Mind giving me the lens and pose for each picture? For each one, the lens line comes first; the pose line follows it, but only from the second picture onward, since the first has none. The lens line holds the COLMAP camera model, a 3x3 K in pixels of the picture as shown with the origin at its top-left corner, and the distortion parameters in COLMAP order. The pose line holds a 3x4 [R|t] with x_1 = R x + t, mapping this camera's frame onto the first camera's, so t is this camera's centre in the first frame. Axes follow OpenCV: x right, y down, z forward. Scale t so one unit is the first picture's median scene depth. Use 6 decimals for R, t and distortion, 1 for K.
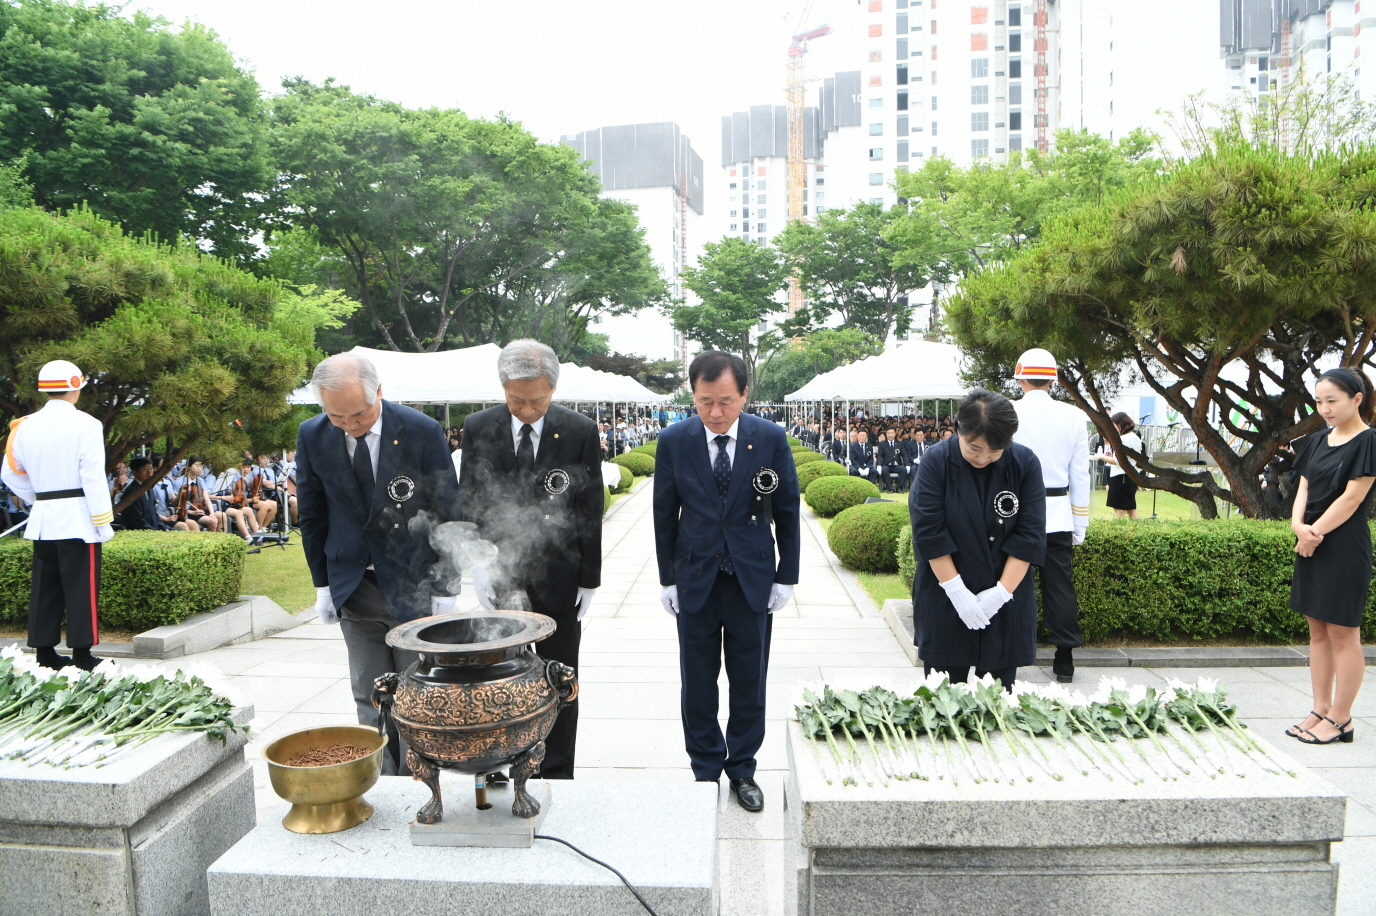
lens RADIAL K [[932.3, 0, 690.2], [0, 932.3, 463.5], [0, 0, 1]] dist [-0.075336, 0.015558]
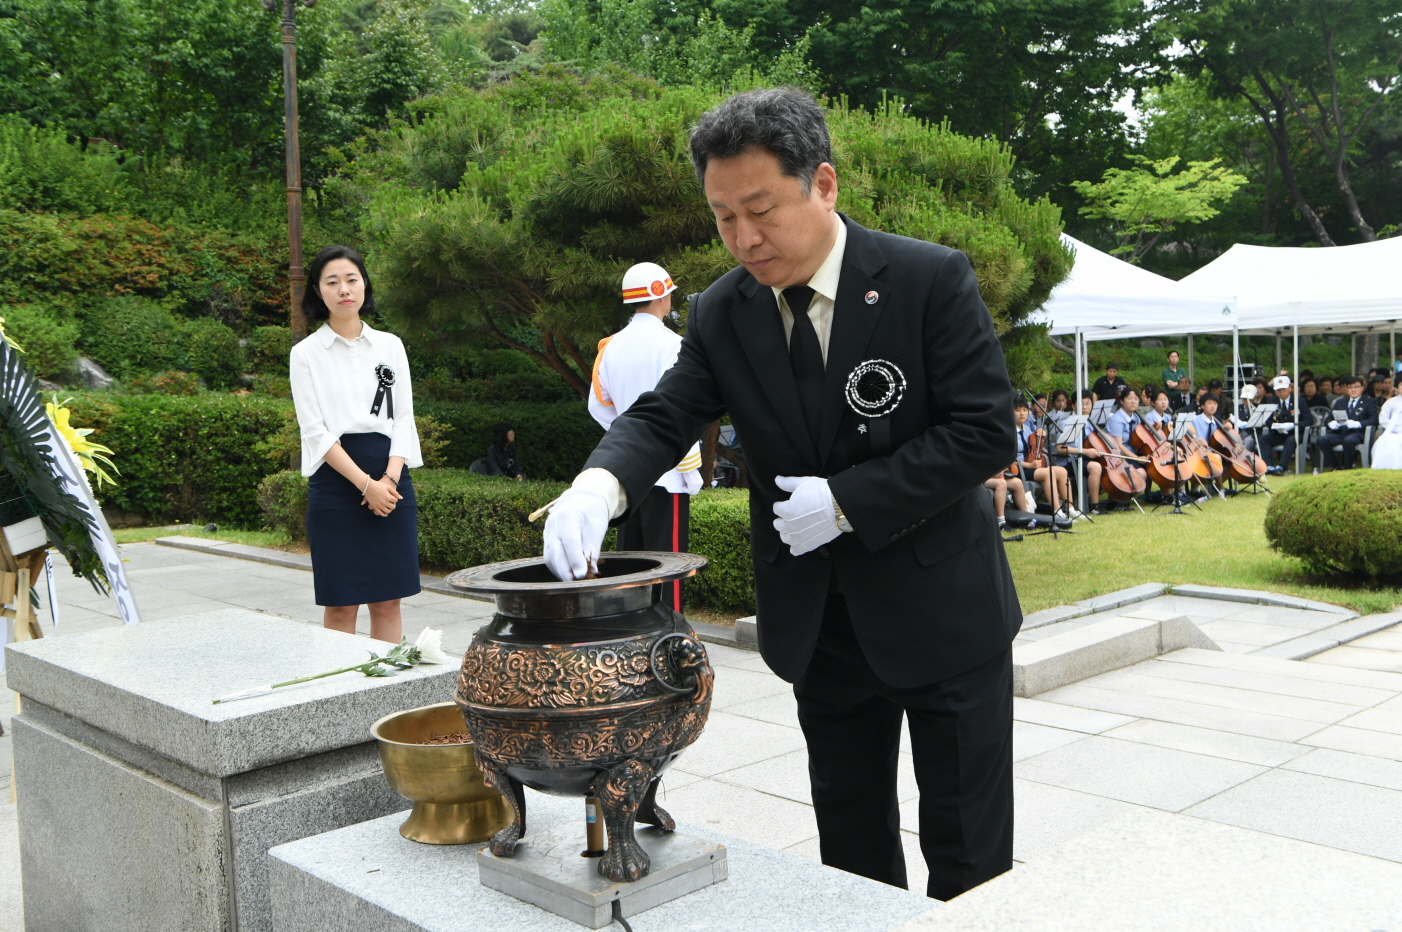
lens RADIAL K [[1380.2, 0, 712.0], [0, 1380.2, 473.3], [0, 0, 1]] dist [-0.000251, 0.100612]
pose [[0.726105, 0.029230, -0.686962, 0.117789], [-0.010737, 0.999456, 0.031177, 0.020300], [0.687500, -0.015262, 0.726024, 0.091847]]
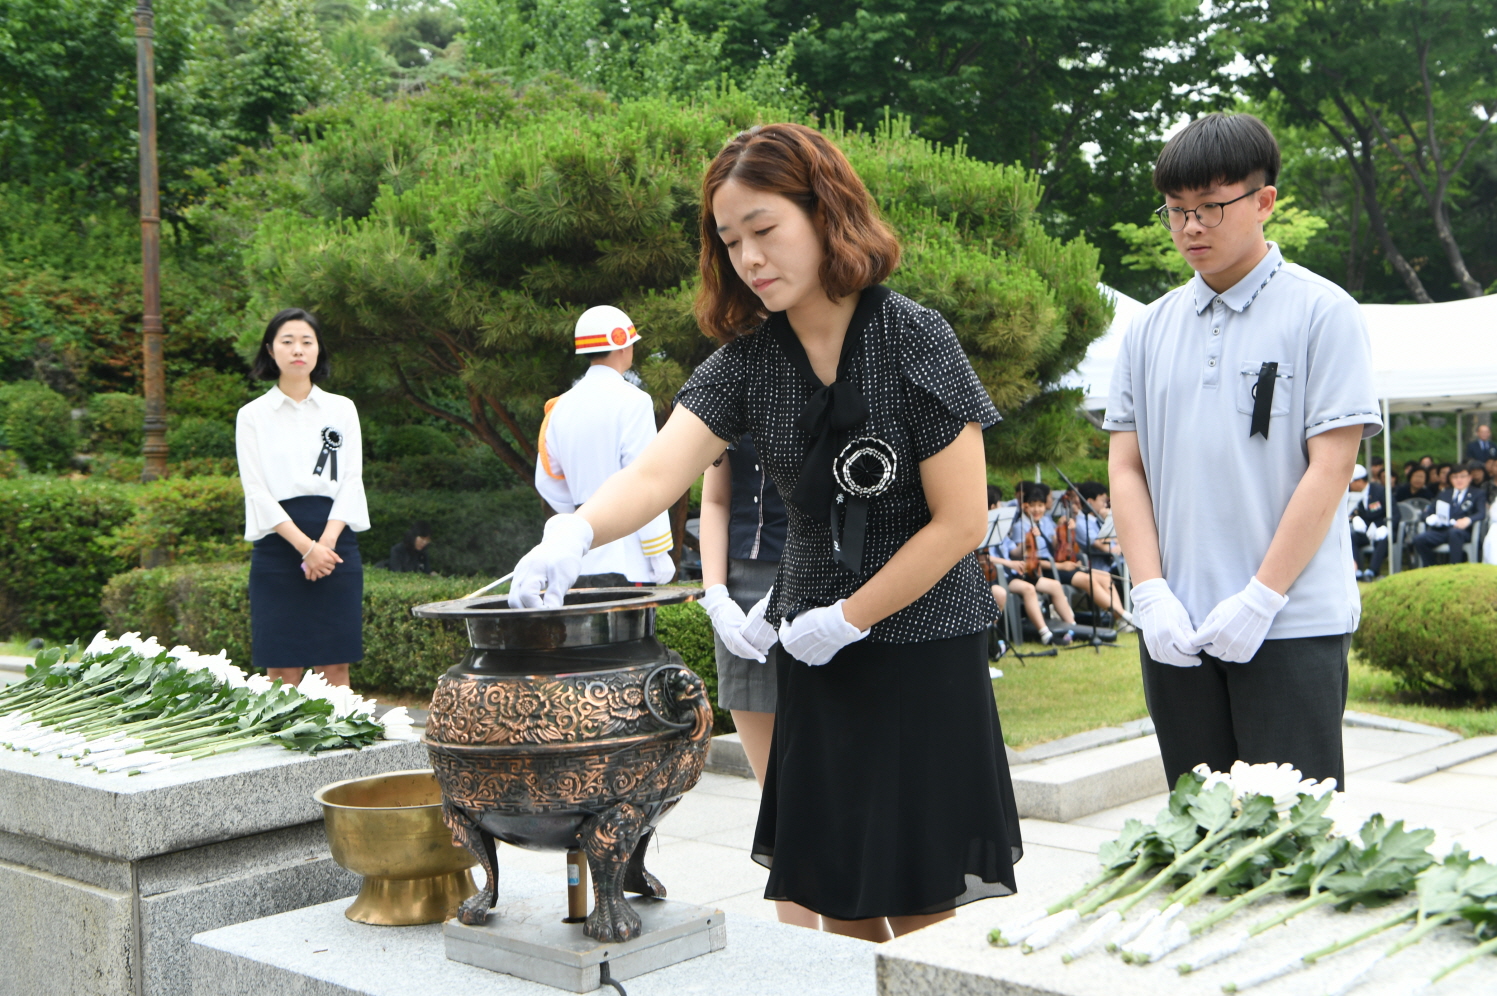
lens RADIAL K [[1736.4, 0, 758.7], [0, 1736.4, 505.1], [0, 0, 1]] dist [0.055528, 0.181986]
pose [[0.760280, -0.003159, -0.649587, 0.136693], [-0.011464, 0.999767, -0.018280, 0.033994], [0.649494, 0.021345, 0.760067, 0.063294]]
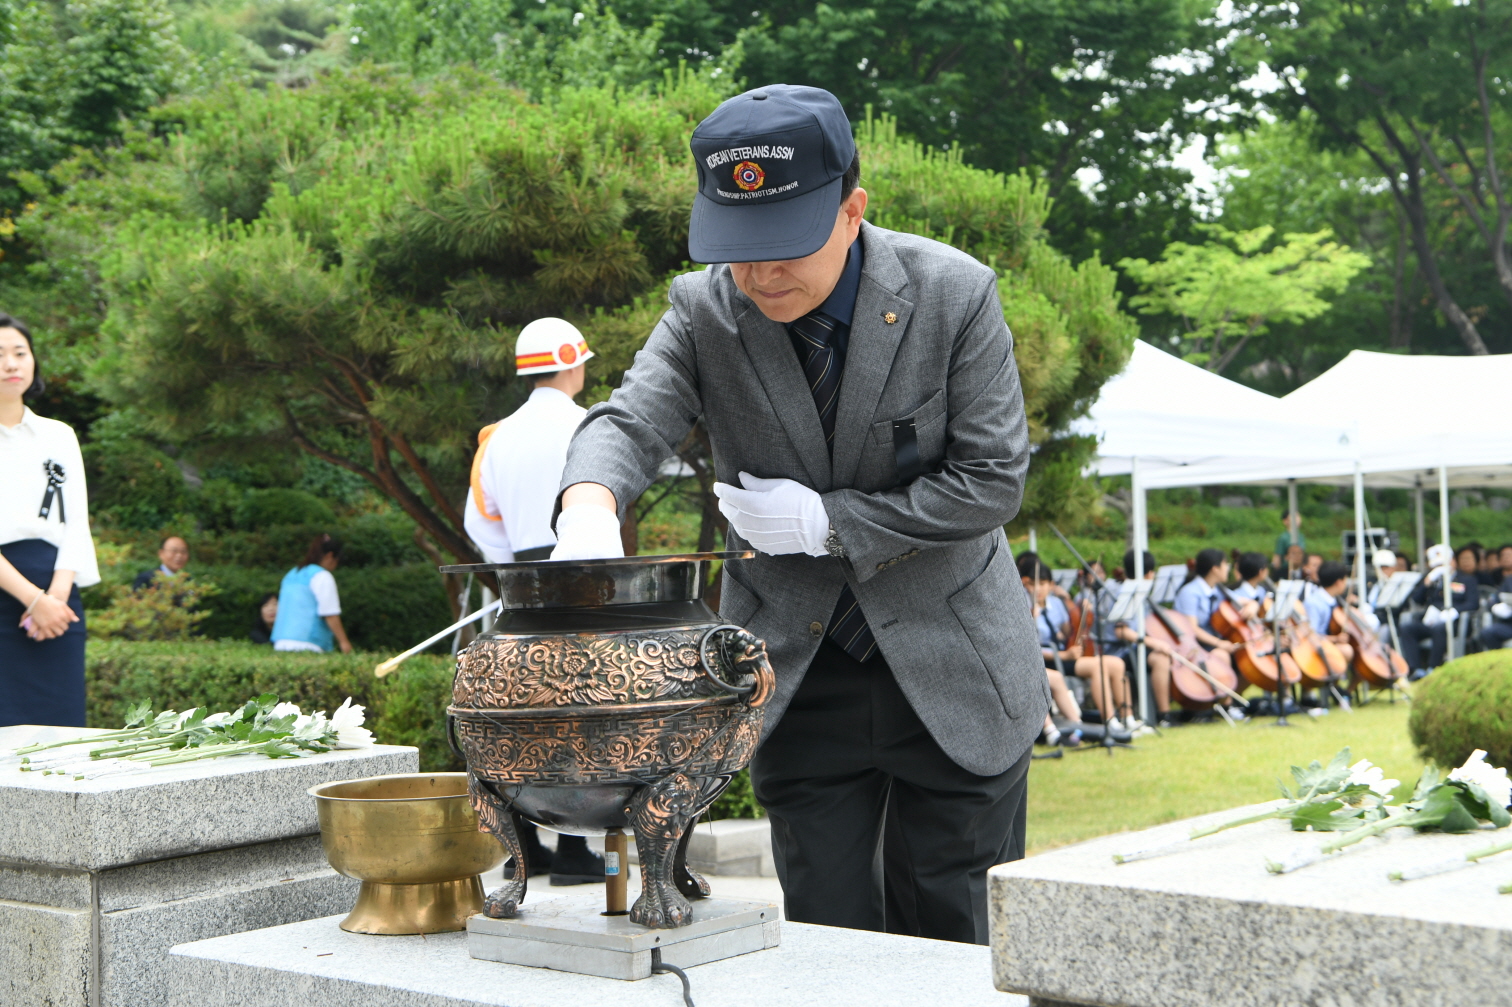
lens RADIAL K [[2098.3, 0, 768.4], [0, 2098.3, 512.8], [0, 0, 1]] dist [0.133761, 0.254124]
pose [[0.785621, -0.025658, -0.618176, 0.140751], [-0.016528, 0.997913, -0.062423, 0.055087], [0.618487, 0.059258, 0.783557, 0.030385]]
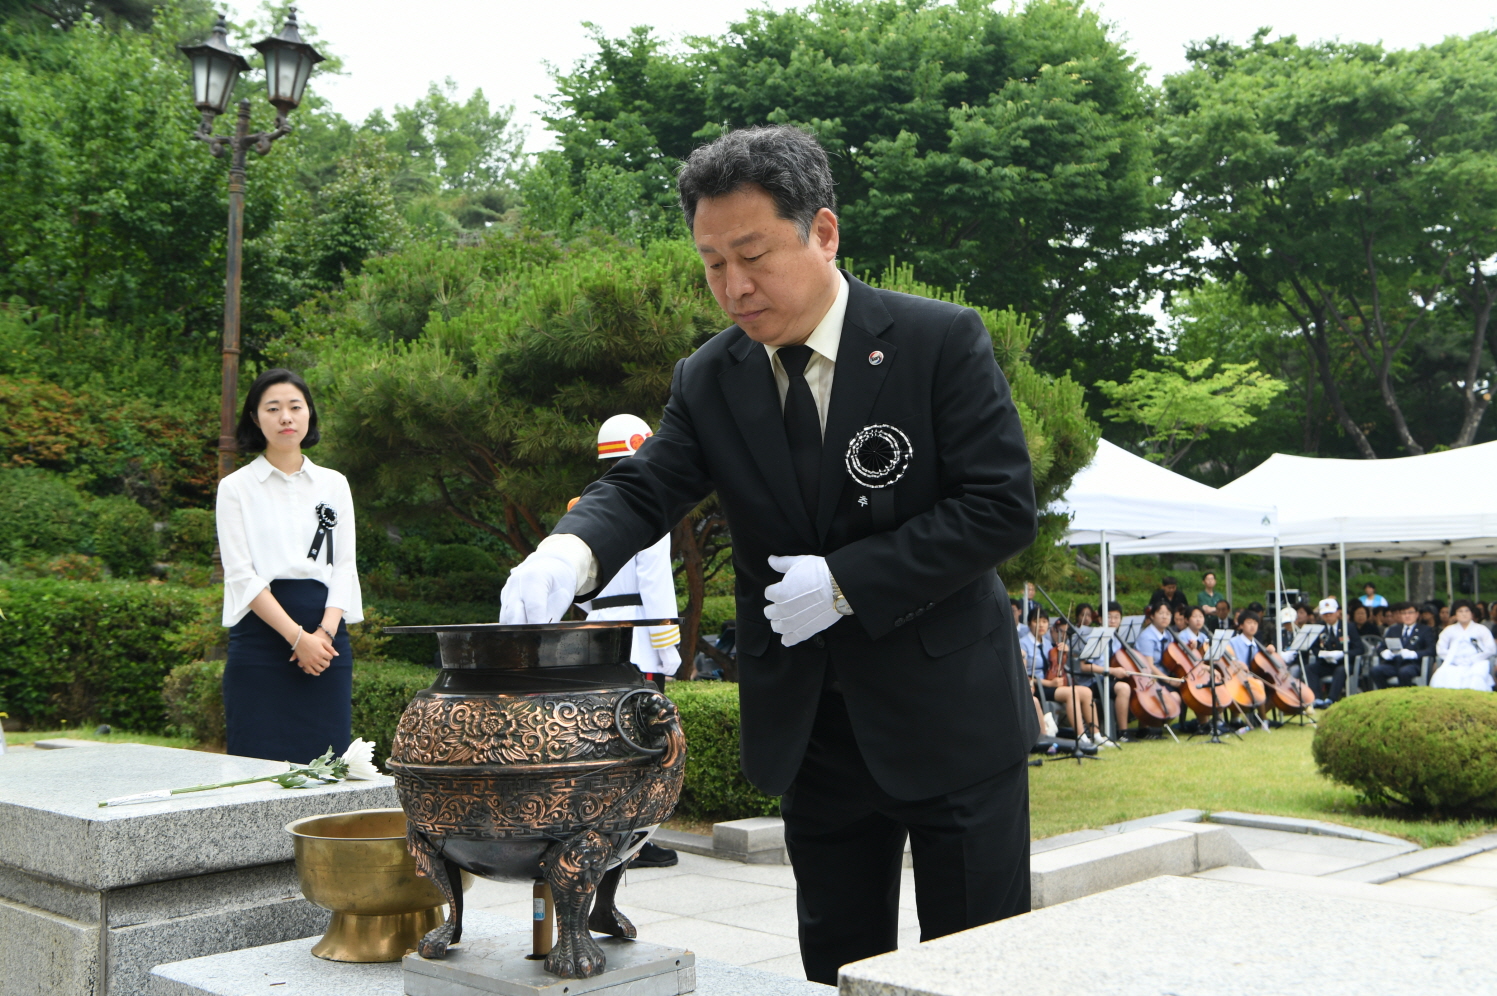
lens RADIAL K [[1560.8, 0, 759.6], [0, 1560.8, 506.0], [0, 0, 1]] dist [0.018729, 0.119734]
pose [[0.754208, -0.037899, -0.655541, 0.120333], [-0.037046, 0.994287, -0.100105, 0.048493], [0.655590, 0.099786, 0.748495, 0.090790]]
